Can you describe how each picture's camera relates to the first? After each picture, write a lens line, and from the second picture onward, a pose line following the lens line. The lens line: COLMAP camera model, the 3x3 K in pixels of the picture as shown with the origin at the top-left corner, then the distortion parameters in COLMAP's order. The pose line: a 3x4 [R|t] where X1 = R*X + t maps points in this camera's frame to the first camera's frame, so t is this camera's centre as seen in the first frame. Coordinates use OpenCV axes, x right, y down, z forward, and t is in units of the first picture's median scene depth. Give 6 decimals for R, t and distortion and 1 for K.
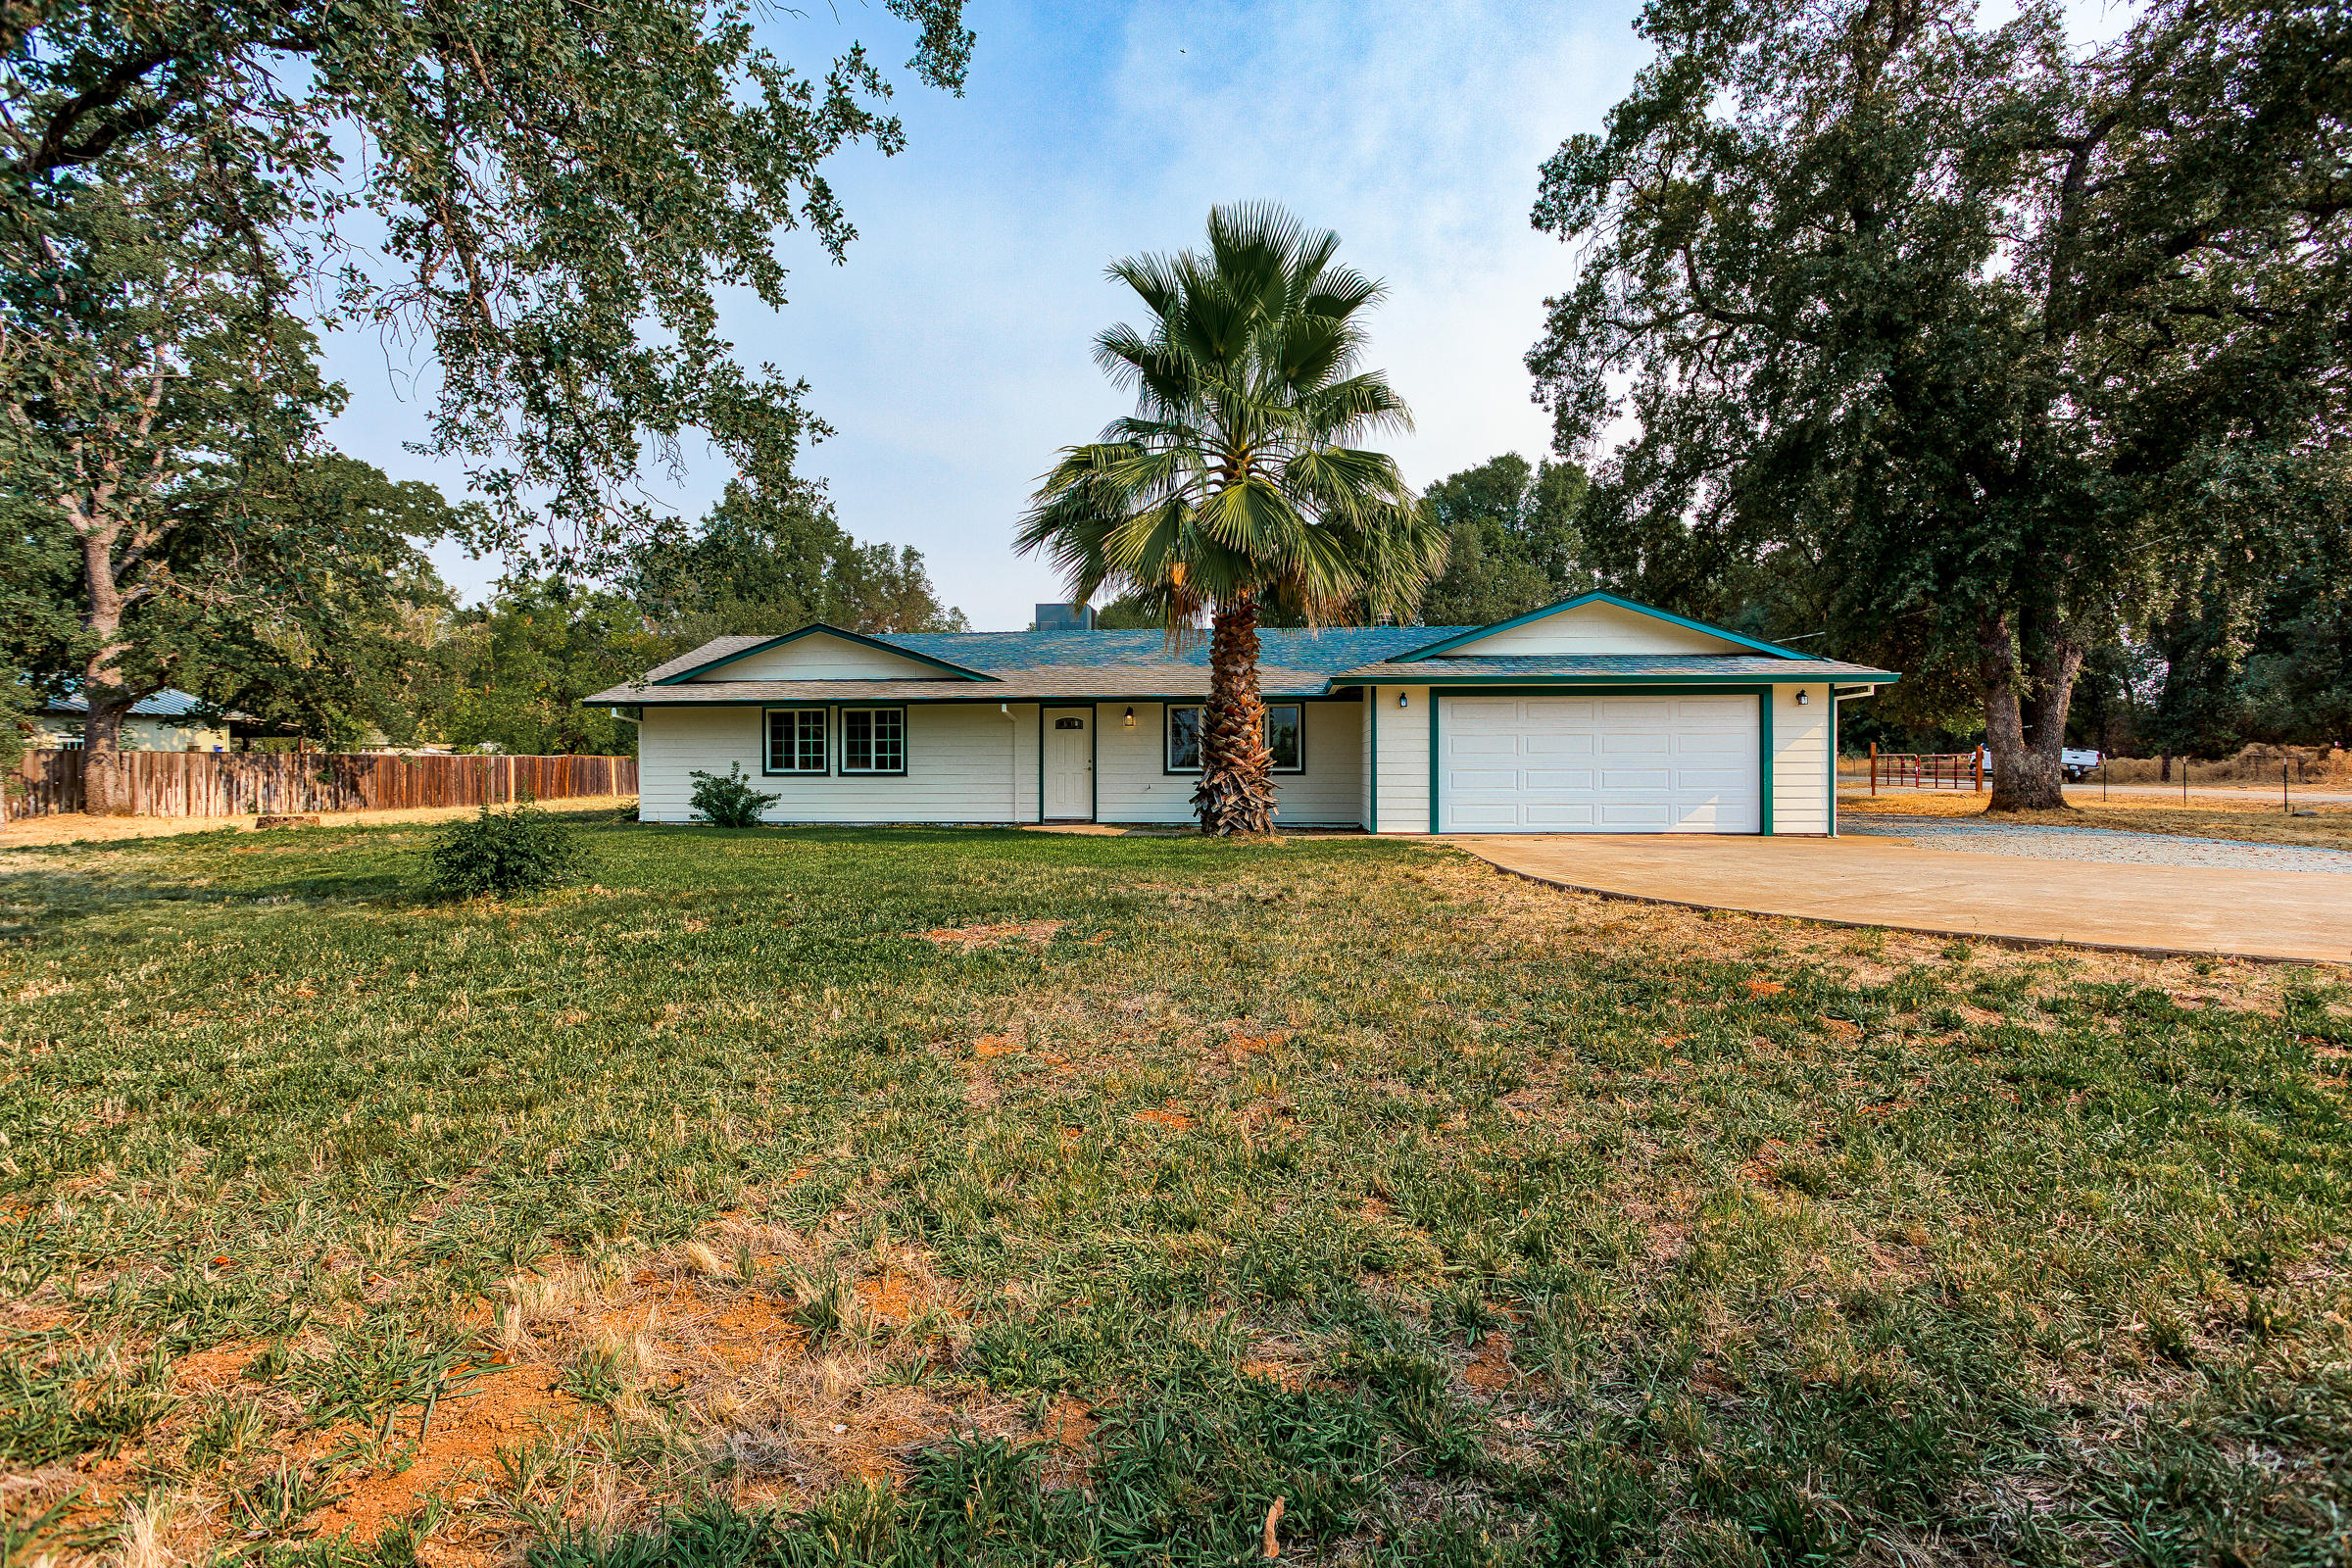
lens RADIAL K [[1161.4, 0, 1179.3], [0, 1161.4, 774.6], [0, 0, 1]] dist [-0.047236, 0.029024]
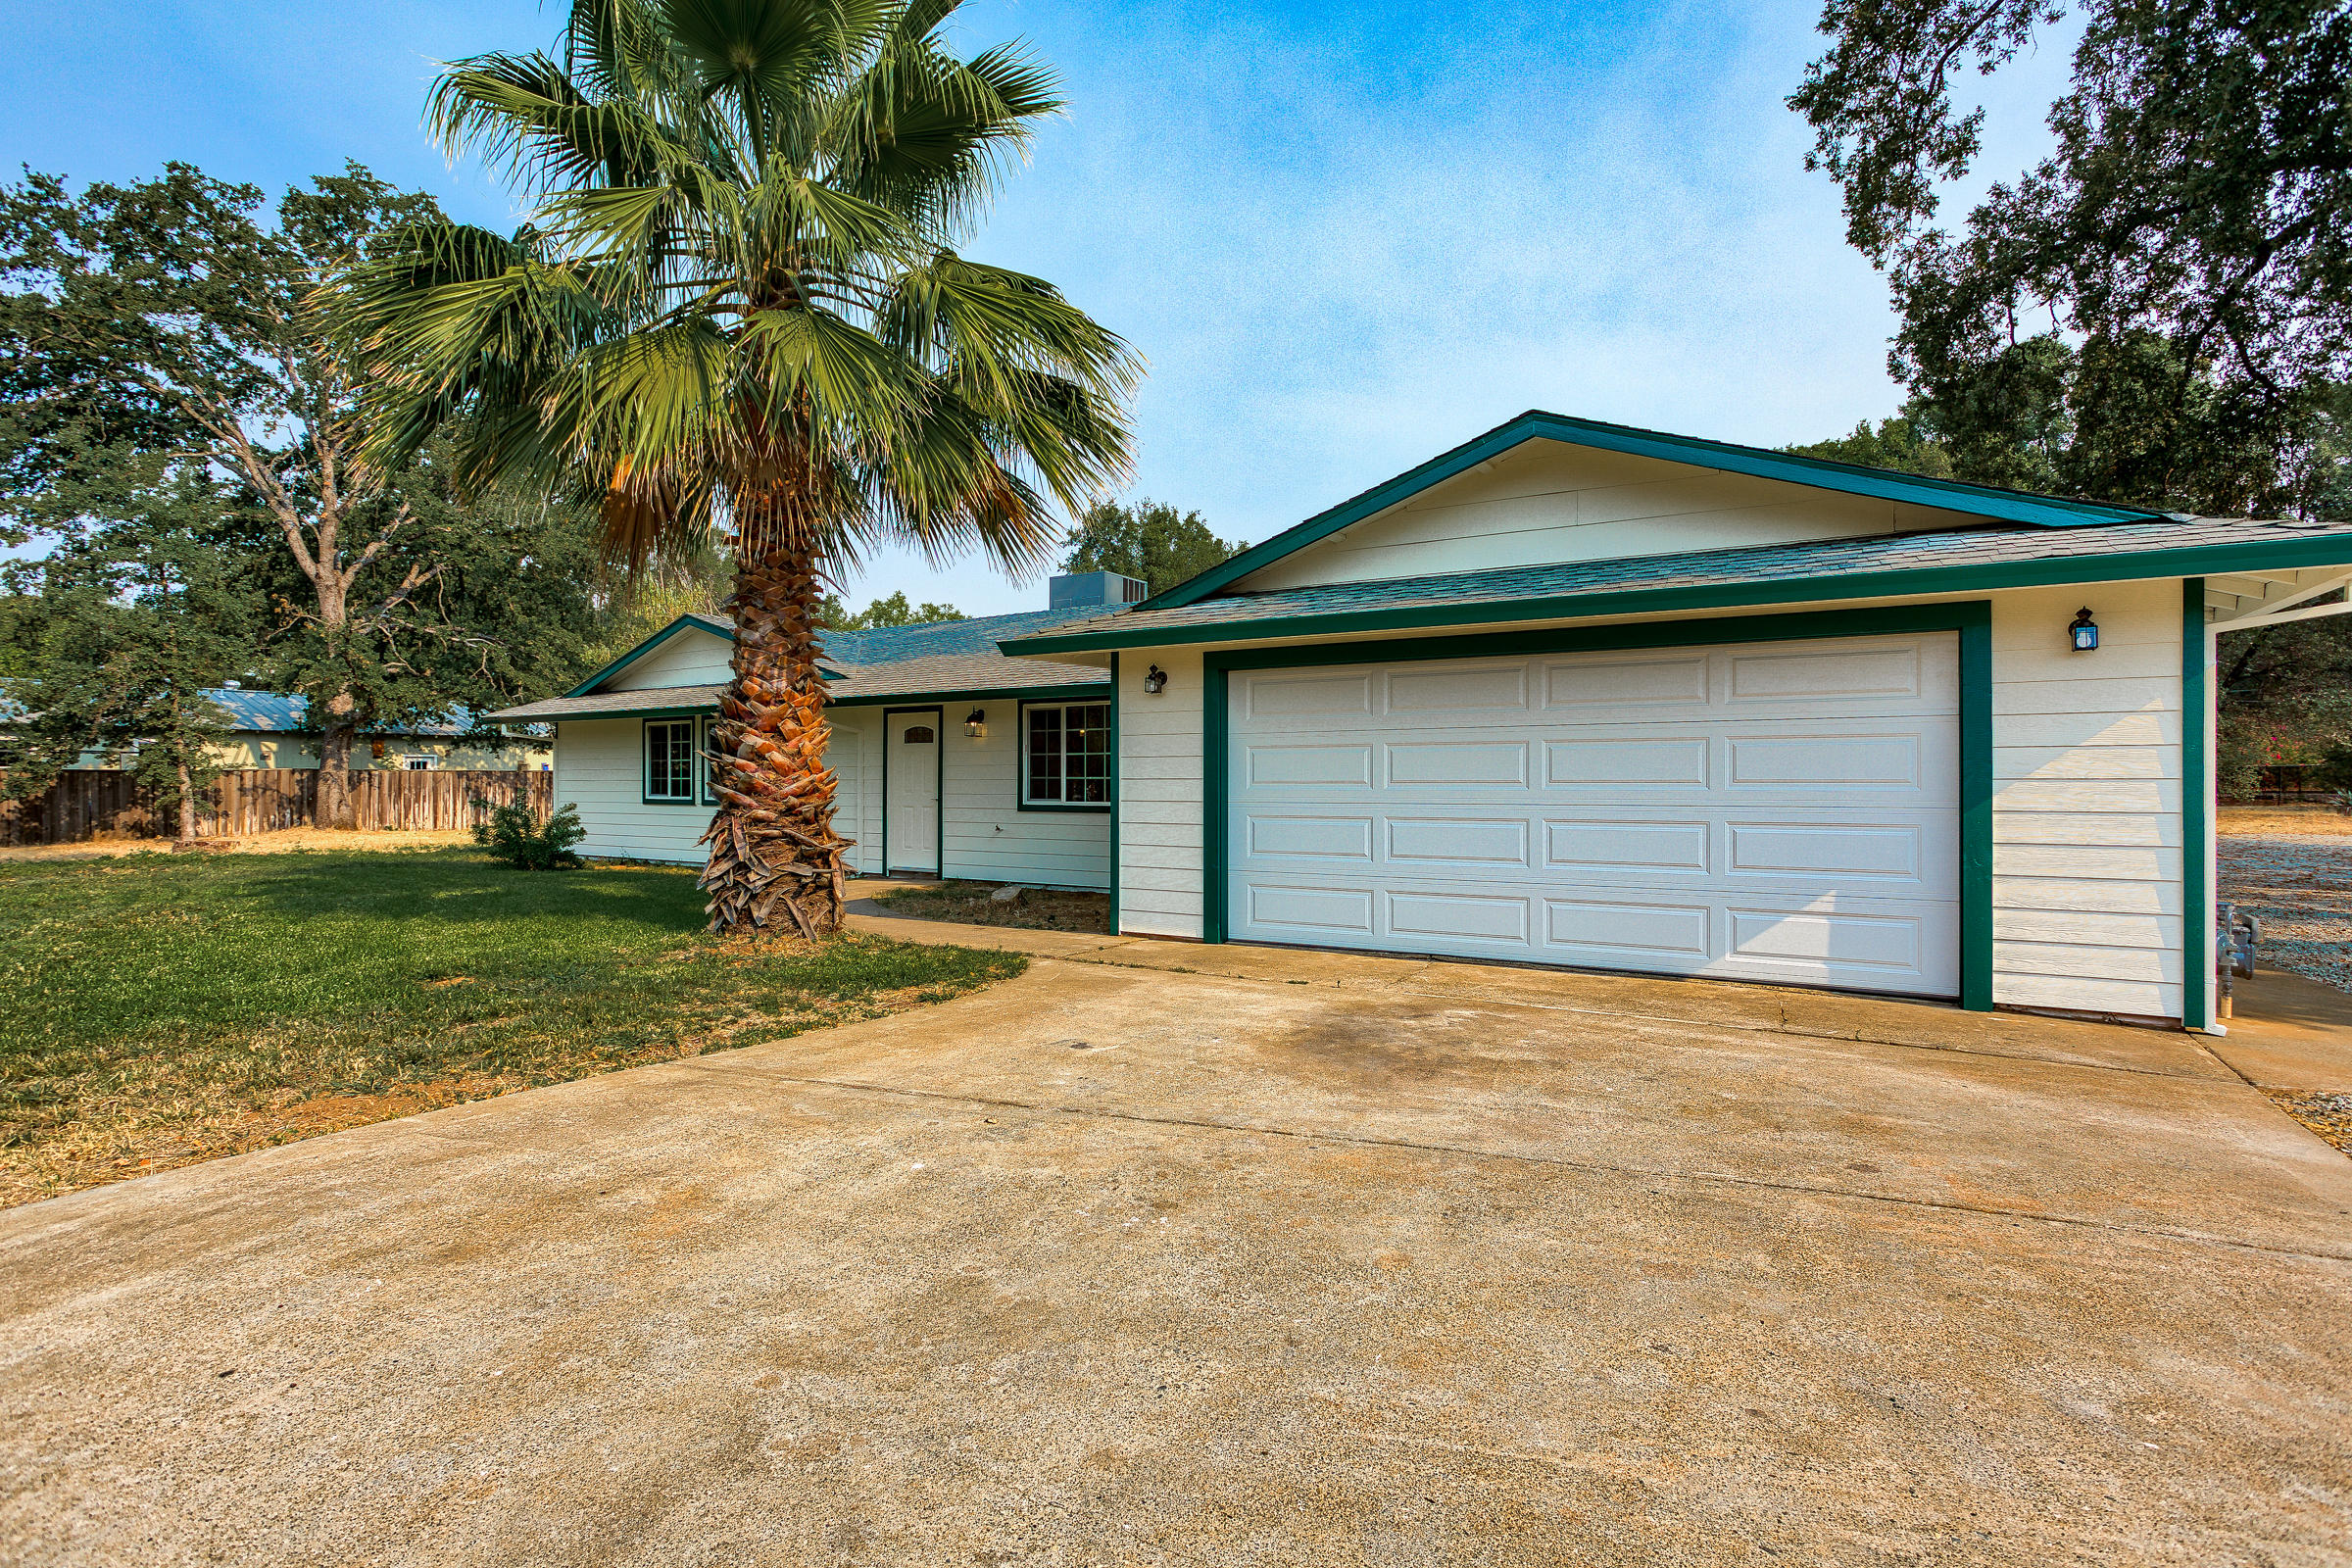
lens RADIAL K [[1161.4, 0, 1179.3], [0, 1161.4, 774.6], [0, 0, 1]] dist [-0.047236, 0.029024]
pose [[0.895513, 0.000249, -0.445035, 0.361729], [-0.004693, 0.999950, -0.008884, -0.014473], [0.445011, 0.010045, 0.895469, 0.449948]]
